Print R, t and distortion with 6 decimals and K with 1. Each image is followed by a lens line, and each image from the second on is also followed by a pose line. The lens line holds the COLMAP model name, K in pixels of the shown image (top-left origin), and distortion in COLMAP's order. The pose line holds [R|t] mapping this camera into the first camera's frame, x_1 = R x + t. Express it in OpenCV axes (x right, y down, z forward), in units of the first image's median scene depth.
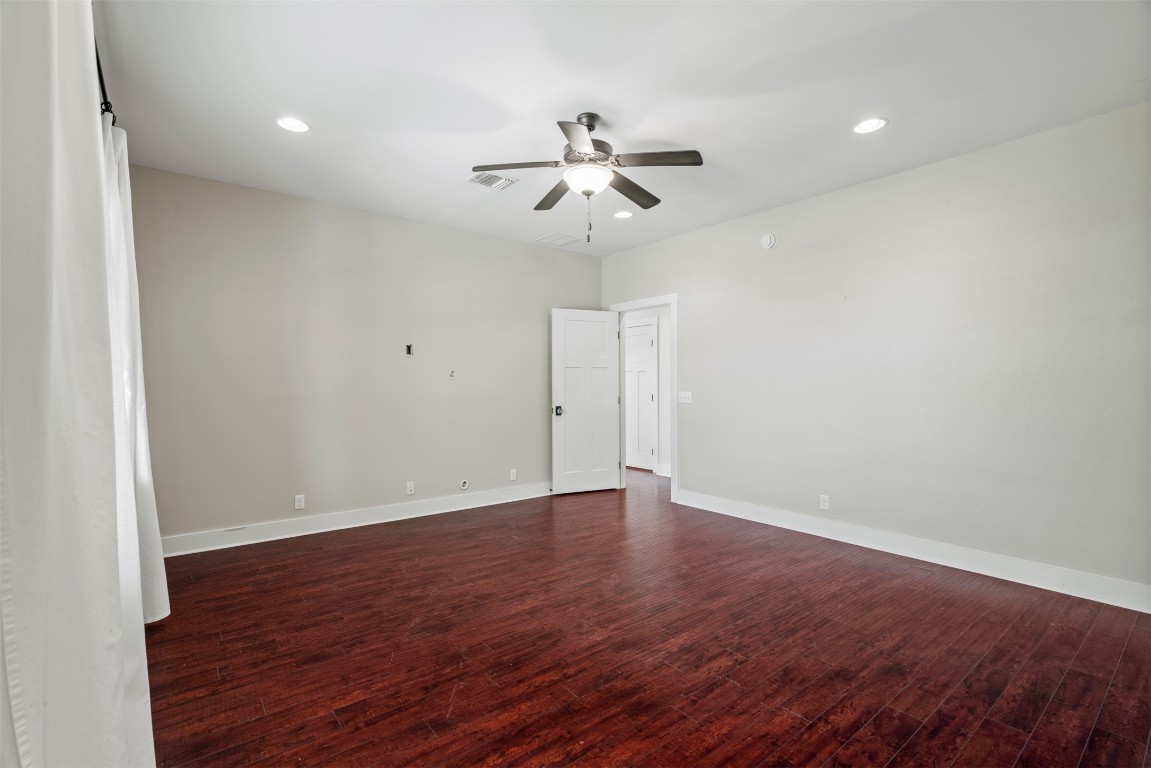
lens RADIAL K [[528.8, 0, 569.1], [0, 528.8, 382.8], [0, 0, 1]] dist [-0.002445, -0.000197]
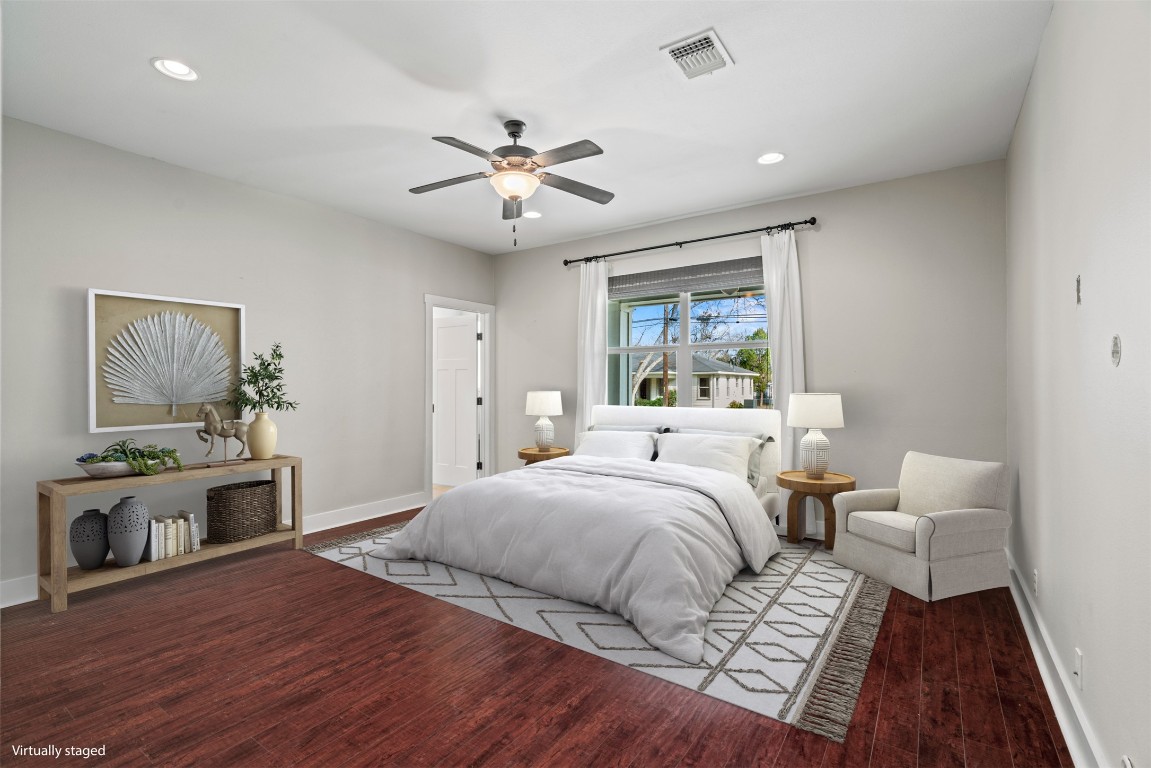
lens RADIAL K [[528.8, 0, 569.1], [0, 528.8, 382.8], [0, 0, 1]] dist [-0.002445, -0.000197]
pose [[-0.958216, 0.002619, -0.286032, 0.222531], [0.004242, 0.999978, -0.005055, 0.005073], [0.286013, -0.006057, -0.958207, 1.950719]]
